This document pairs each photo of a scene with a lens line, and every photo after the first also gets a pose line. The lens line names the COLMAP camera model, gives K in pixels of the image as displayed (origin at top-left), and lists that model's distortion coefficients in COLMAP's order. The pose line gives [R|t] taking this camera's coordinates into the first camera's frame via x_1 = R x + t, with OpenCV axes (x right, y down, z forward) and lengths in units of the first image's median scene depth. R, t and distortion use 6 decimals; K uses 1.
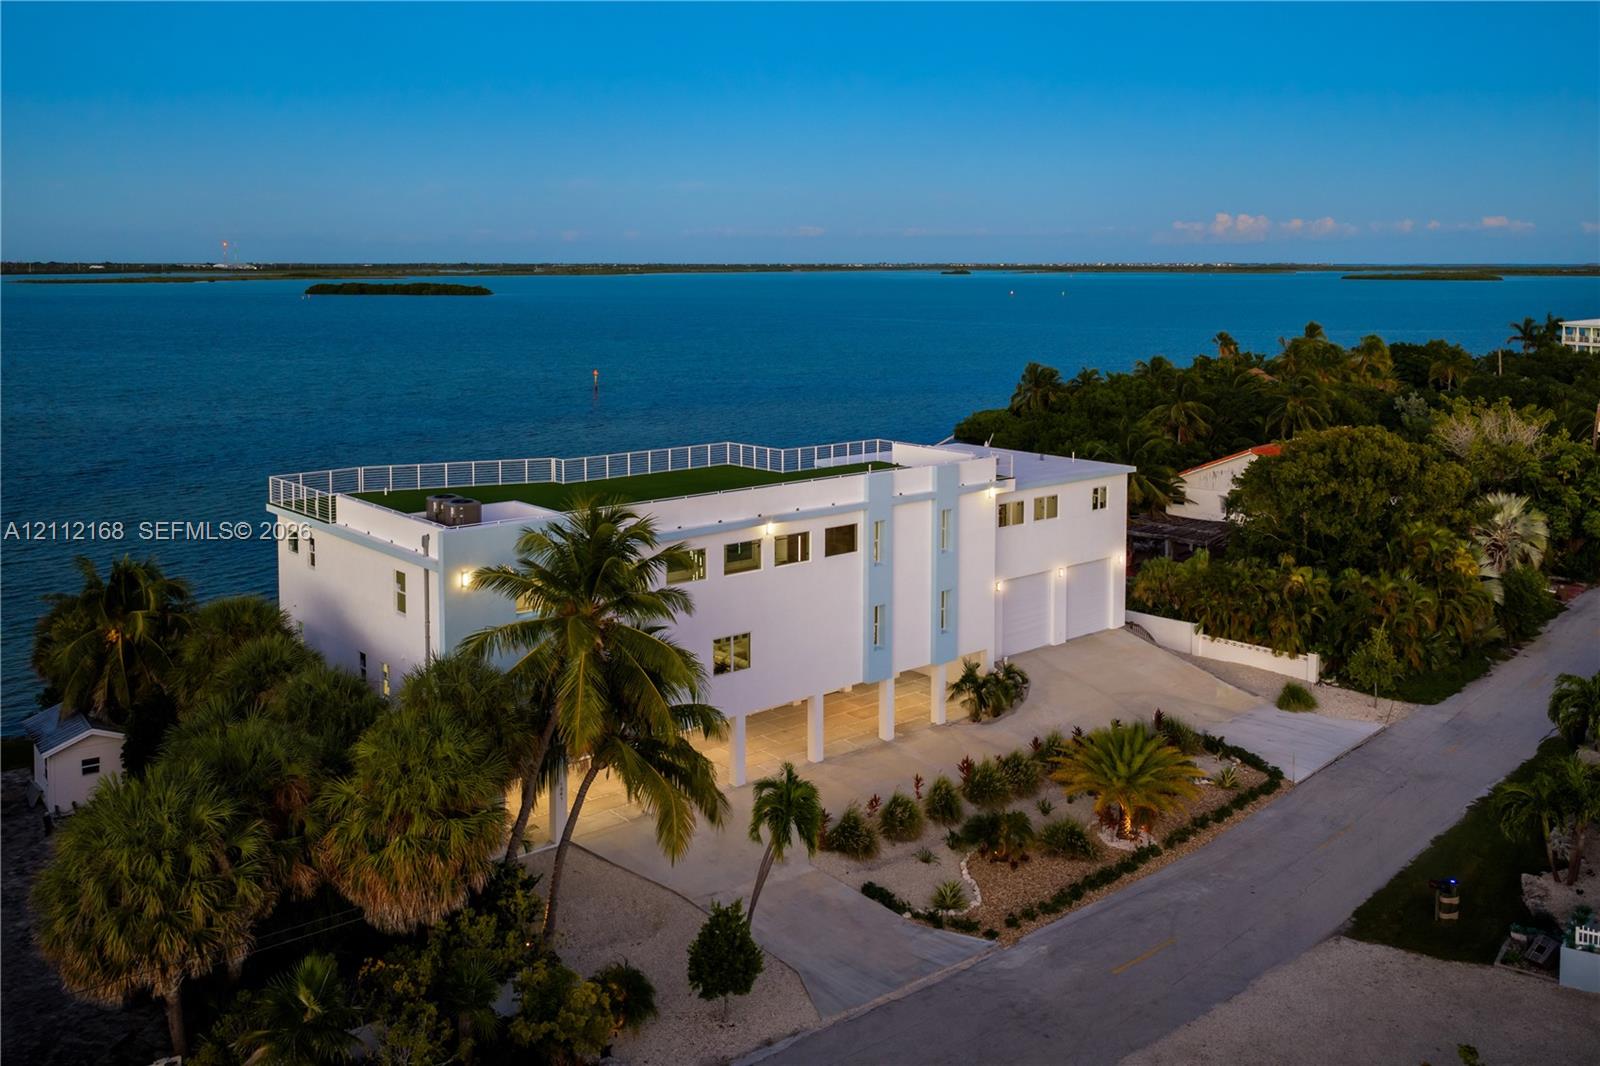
lens RADIAL K [[1356.8, 0, 800.0], [0, 1356.8, 533.0], [0, 0, 1]] dist [-0.008115, -0.016508]
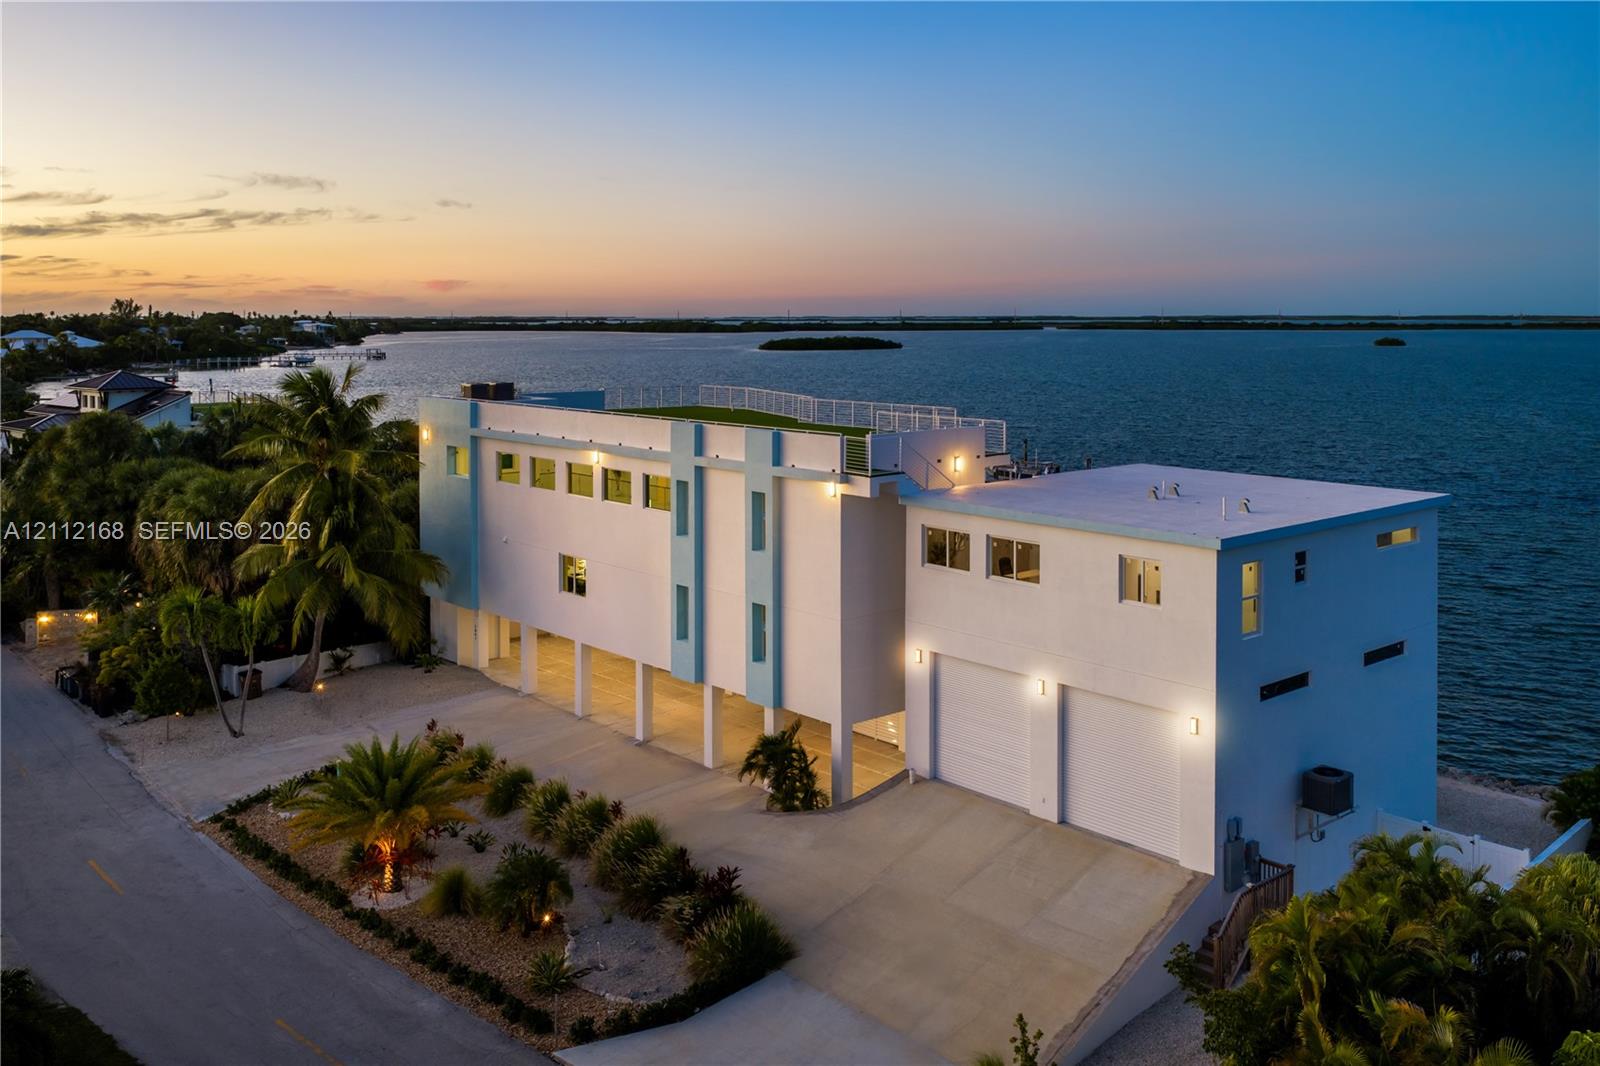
lens RADIAL K [[1356.8, 0, 800.0], [0, 1356.8, 533.0], [0, 0, 1]] dist [-0.008115, -0.016508]
pose [[0.028540, 0.168301, -0.985322, 0.863900], [-0.186112, 0.969383, 0.160187, -0.121553], [0.982114, 0.178808, 0.058989, 1.024478]]
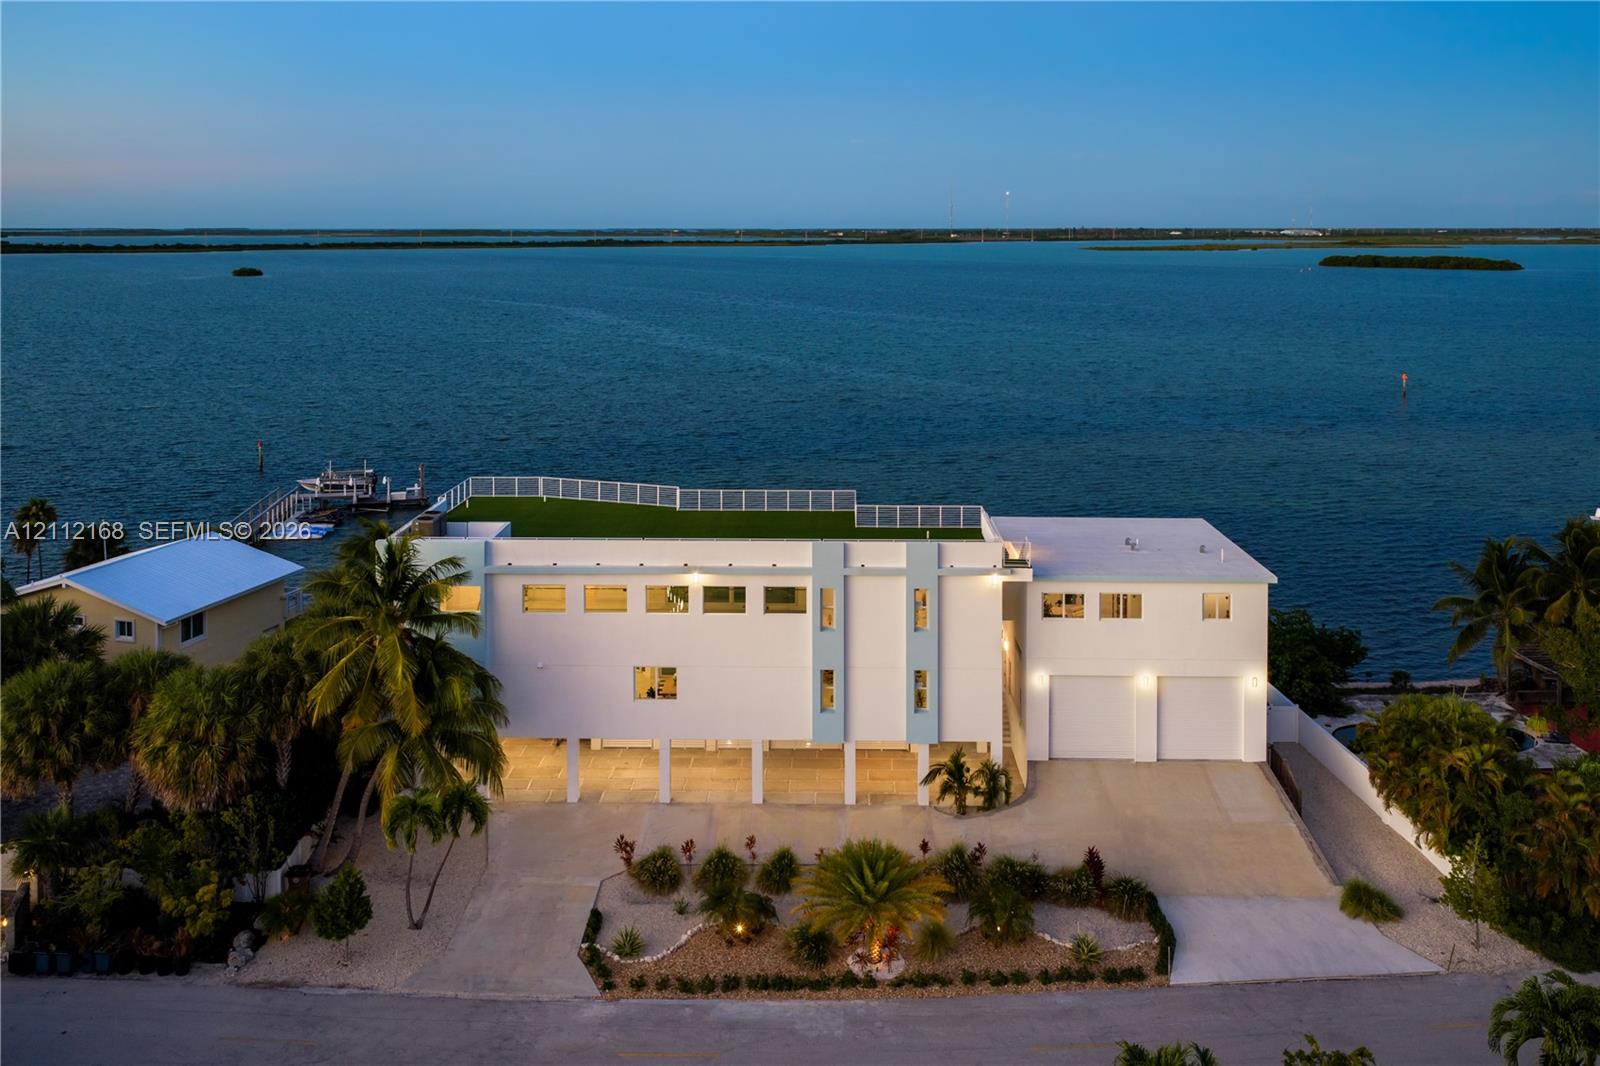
lens RADIAL K [[1356.8, 0, 800.0], [0, 1356.8, 533.0], [0, 0, 1]] dist [-0.008115, -0.016508]
pose [[0.751590, 0.145727, -0.643332, 0.688399], [-0.131184, 0.988832, 0.070730, -0.118707], [0.646454, 0.031235, 0.762313, 0.208732]]
